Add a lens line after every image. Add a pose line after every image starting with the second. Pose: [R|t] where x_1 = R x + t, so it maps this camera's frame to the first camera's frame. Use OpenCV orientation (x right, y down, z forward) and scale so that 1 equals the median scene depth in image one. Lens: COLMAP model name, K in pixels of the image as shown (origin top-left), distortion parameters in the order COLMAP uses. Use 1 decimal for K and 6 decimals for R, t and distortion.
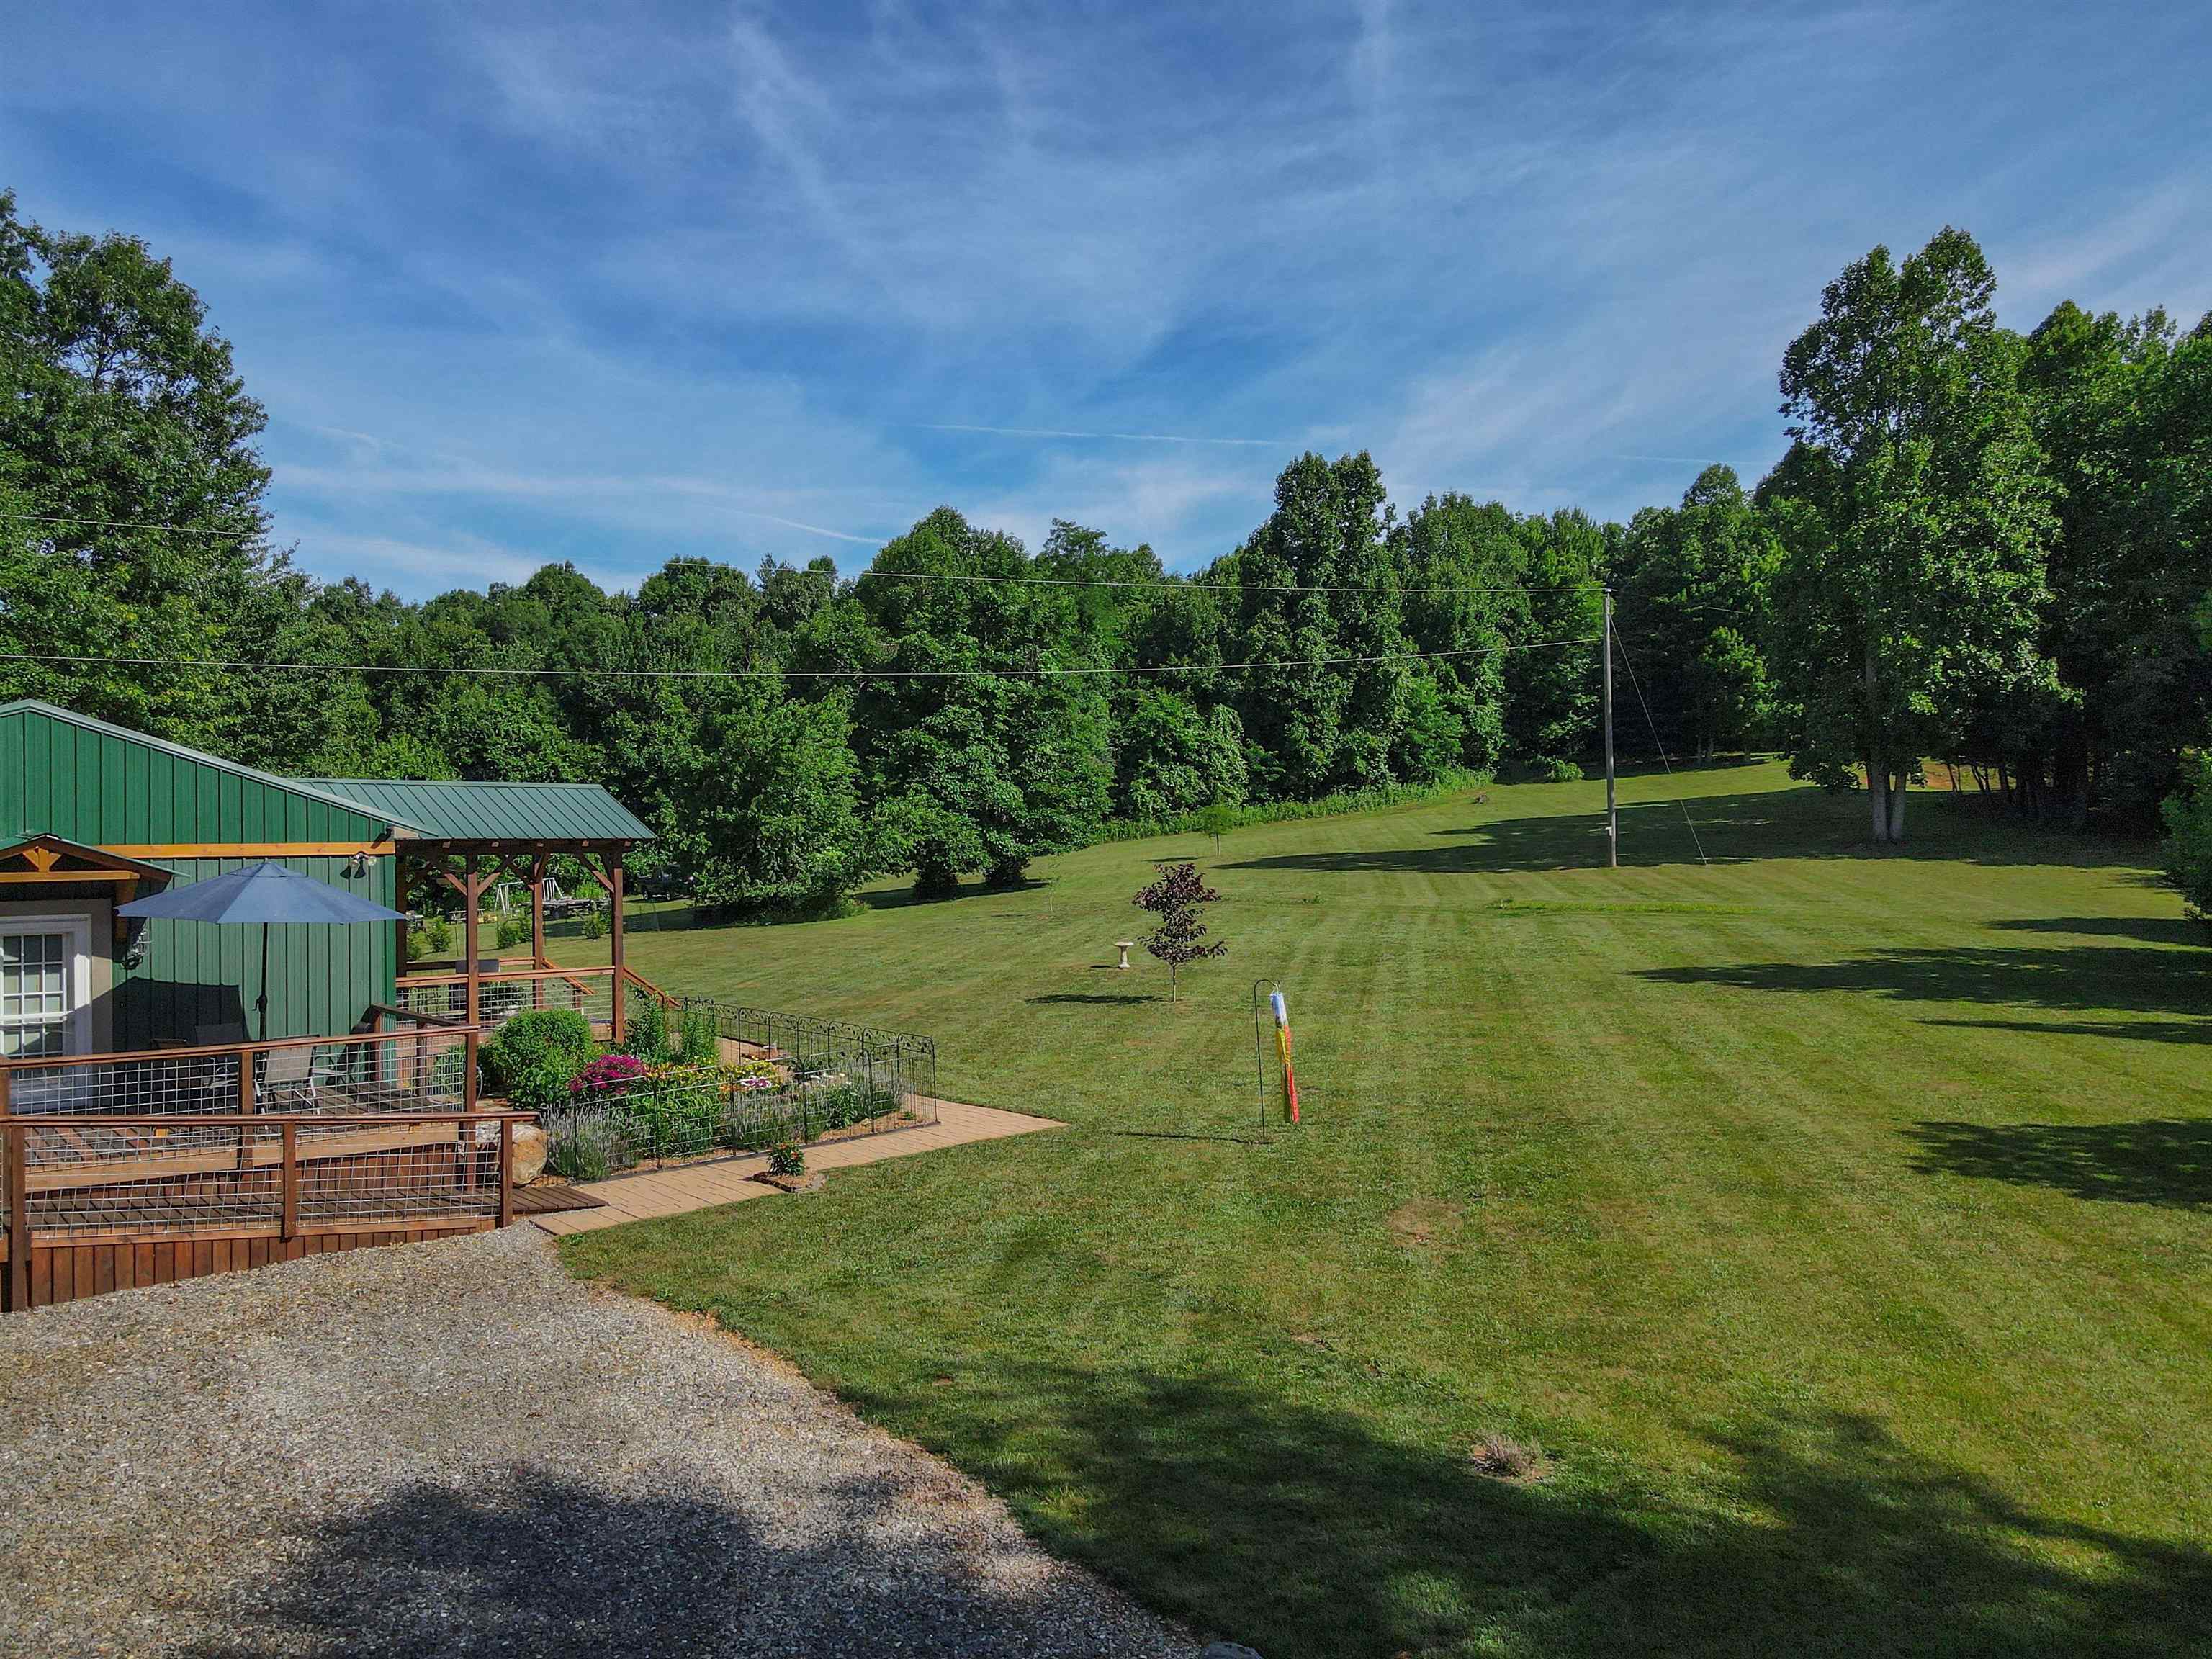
lens RADIAL K [[1580.5, 0, 1106.0], [0, 1580.5, 829.5], [0, 0, 1]] dist [0.012104, 0.006357]
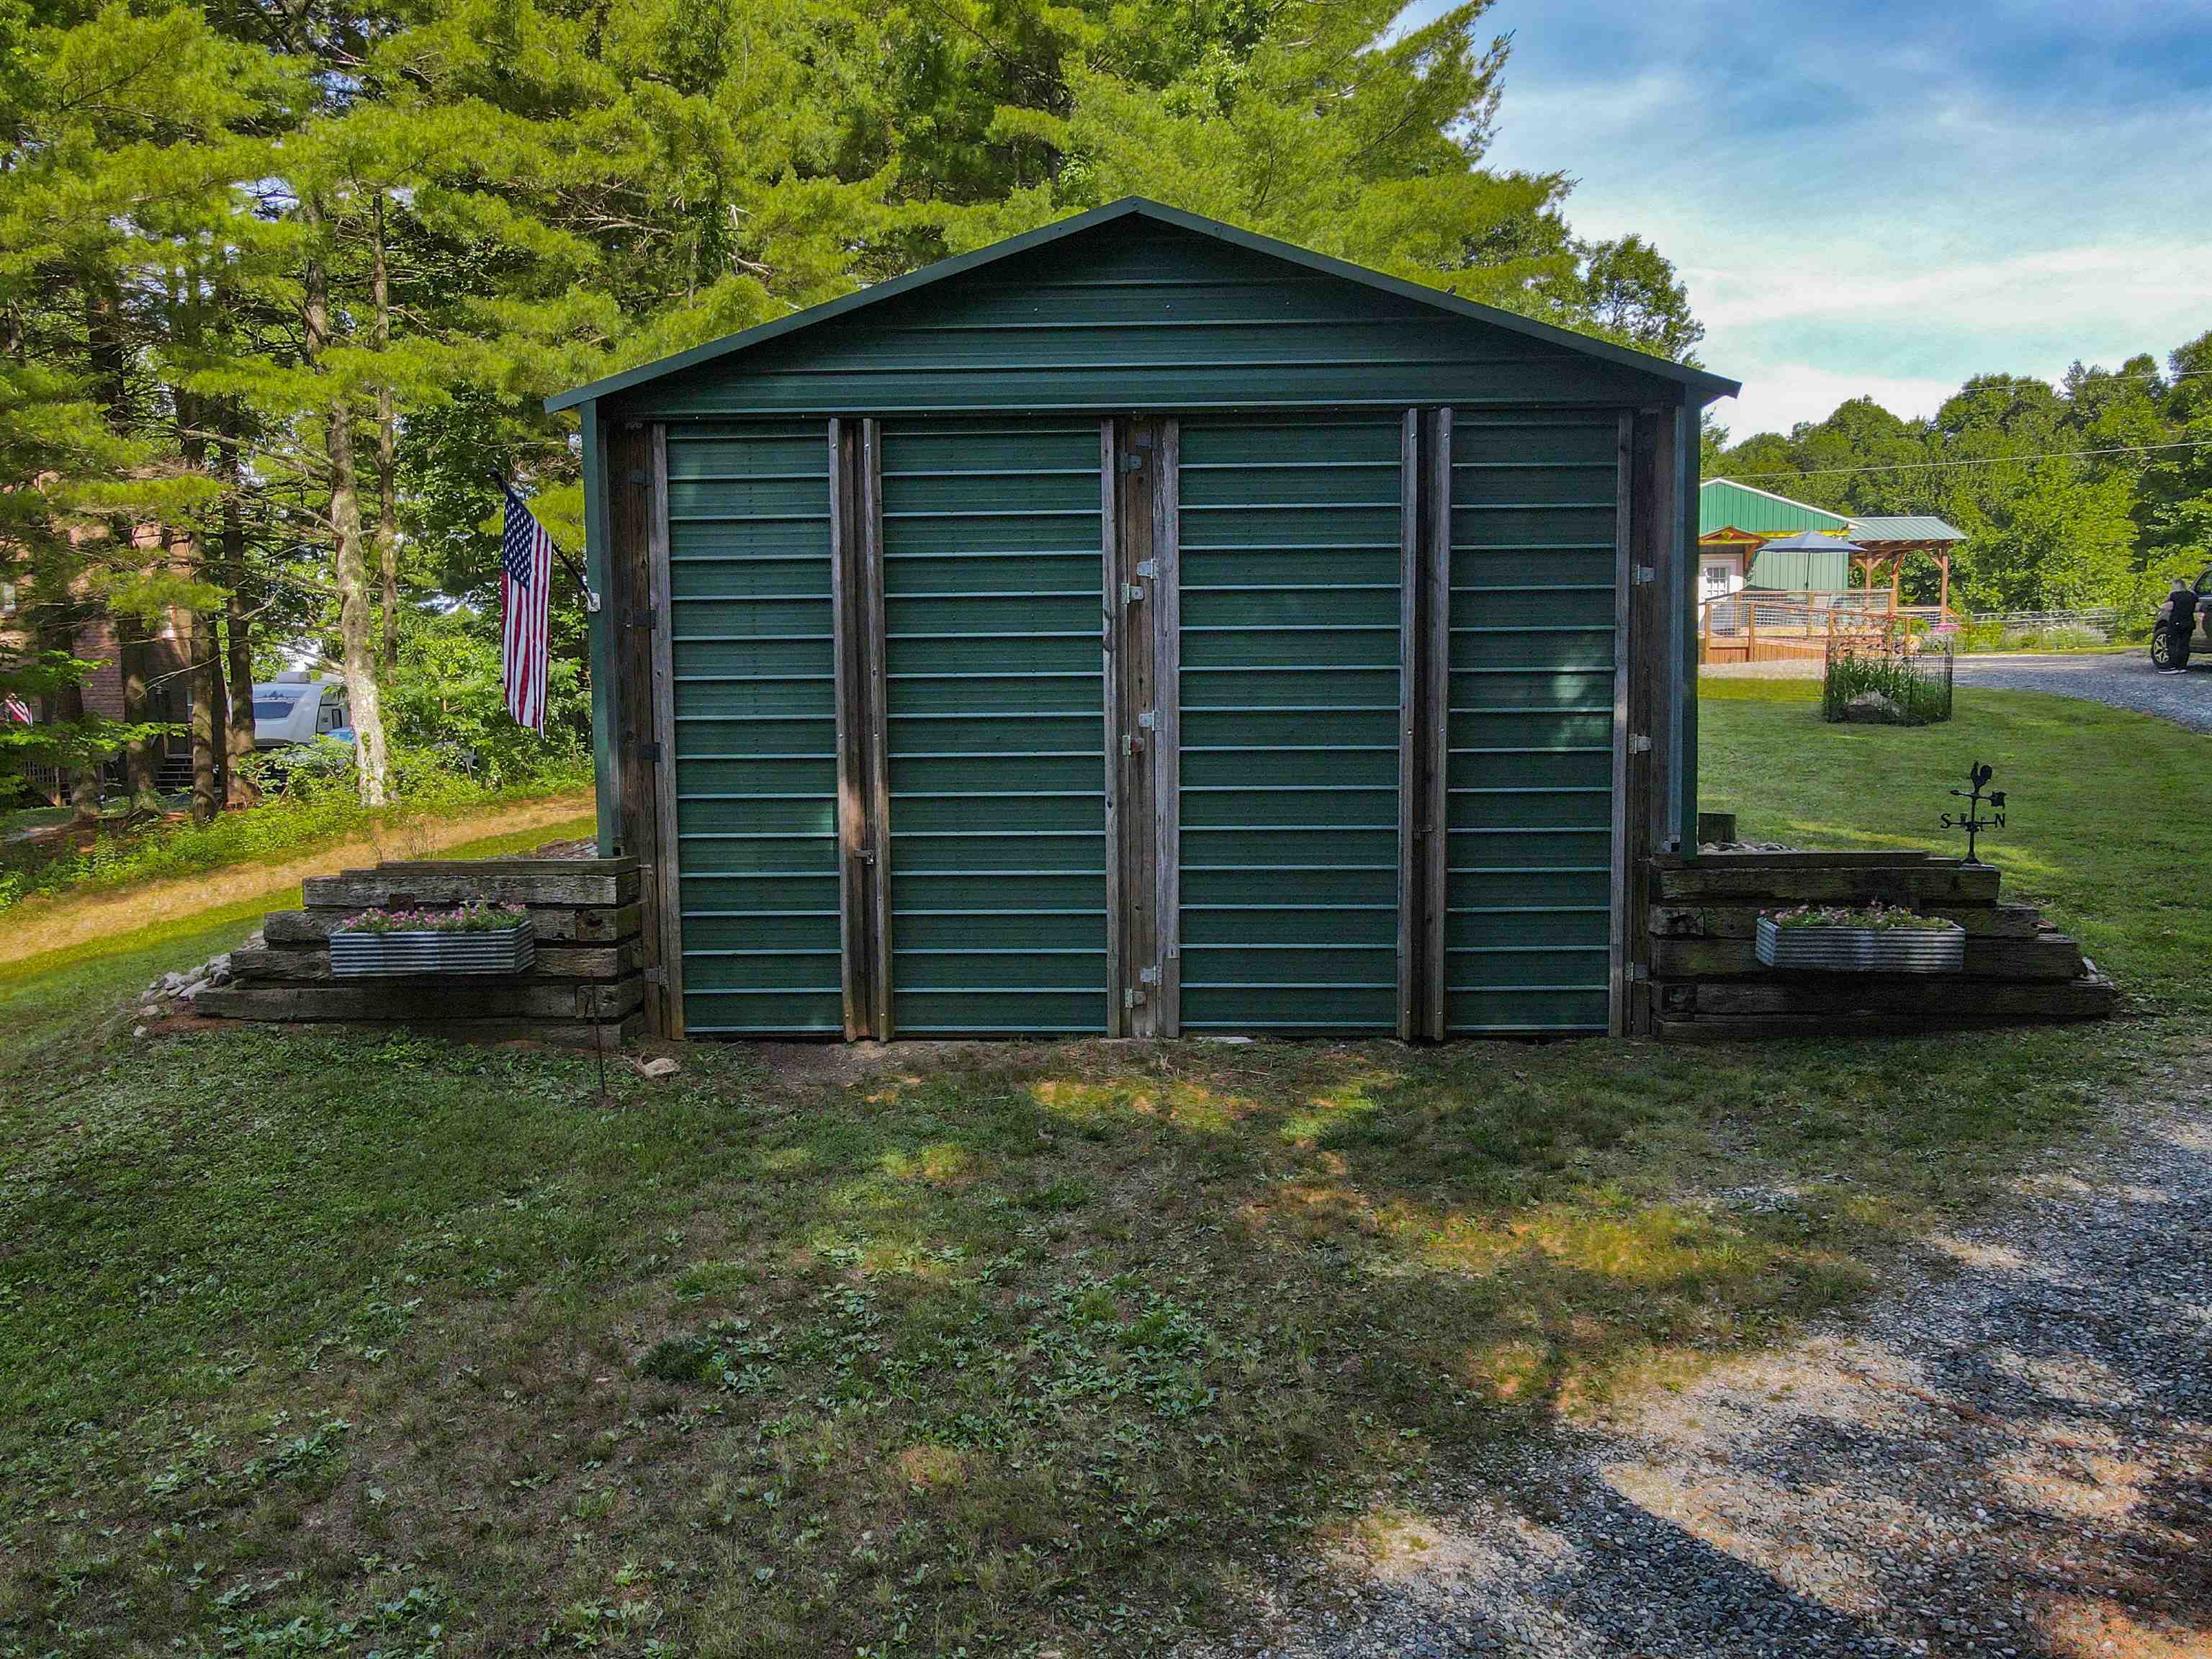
lens RADIAL K [[1580.5, 0, 1106.0], [0, 1580.5, 829.5], [0, 0, 1]] dist [0.012104, 0.006357]
pose [[0.728004, 0.057692, -0.683141, 0.072219], [0.006386, 0.995839, 0.090904, 0.043248], [0.685543, -0.070541, 0.724606, -0.283163]]
